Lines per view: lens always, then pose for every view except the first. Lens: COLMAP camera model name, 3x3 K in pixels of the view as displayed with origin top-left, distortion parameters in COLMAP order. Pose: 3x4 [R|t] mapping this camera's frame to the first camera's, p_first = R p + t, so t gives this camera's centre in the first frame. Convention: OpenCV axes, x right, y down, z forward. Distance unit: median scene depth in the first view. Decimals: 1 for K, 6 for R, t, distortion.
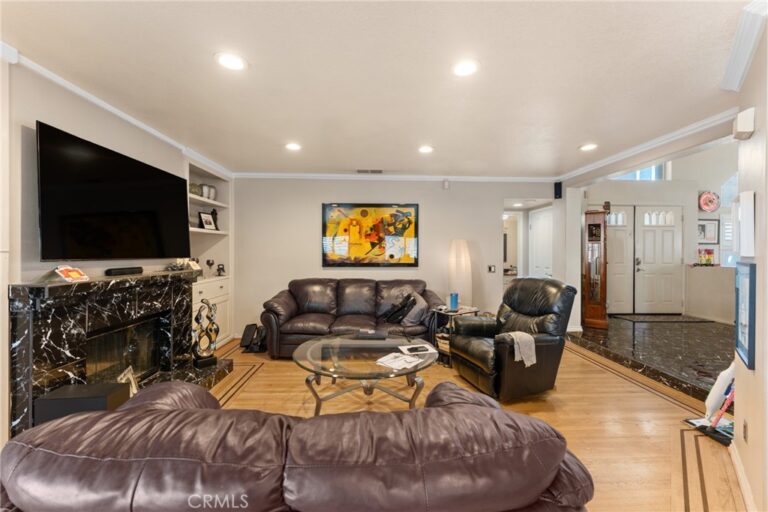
lens RADIAL K [[306.4, 0, 380.5], [0, 306.4, 251.0], [0, 0, 1]] dist [-0.000523, -0.000185]
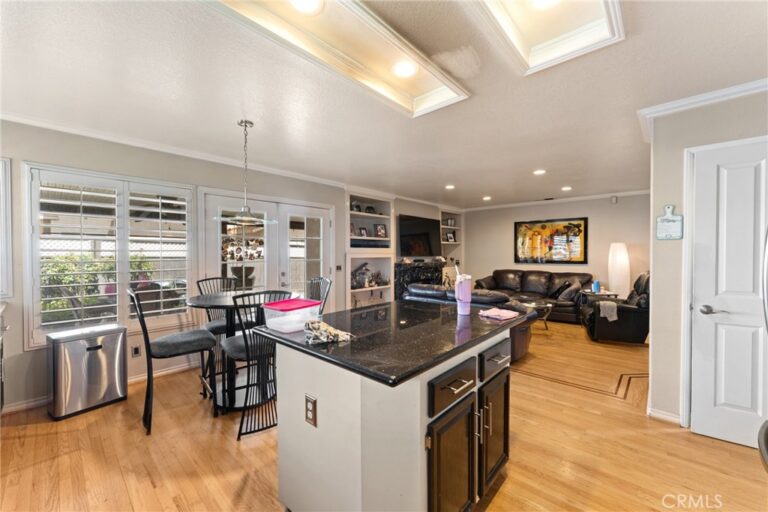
lens RADIAL K [[306.4, 0, 384.0], [0, 306.4, 256.6], [0, 0, 1]] dist [-0.000523, -0.000185]
pose [[0.712106, 0.002821, -0.702066, 0.473271], [0.006049, 0.999930, 0.010153, 0.000666], [0.702046, -0.011477, 0.712039, -0.643017]]
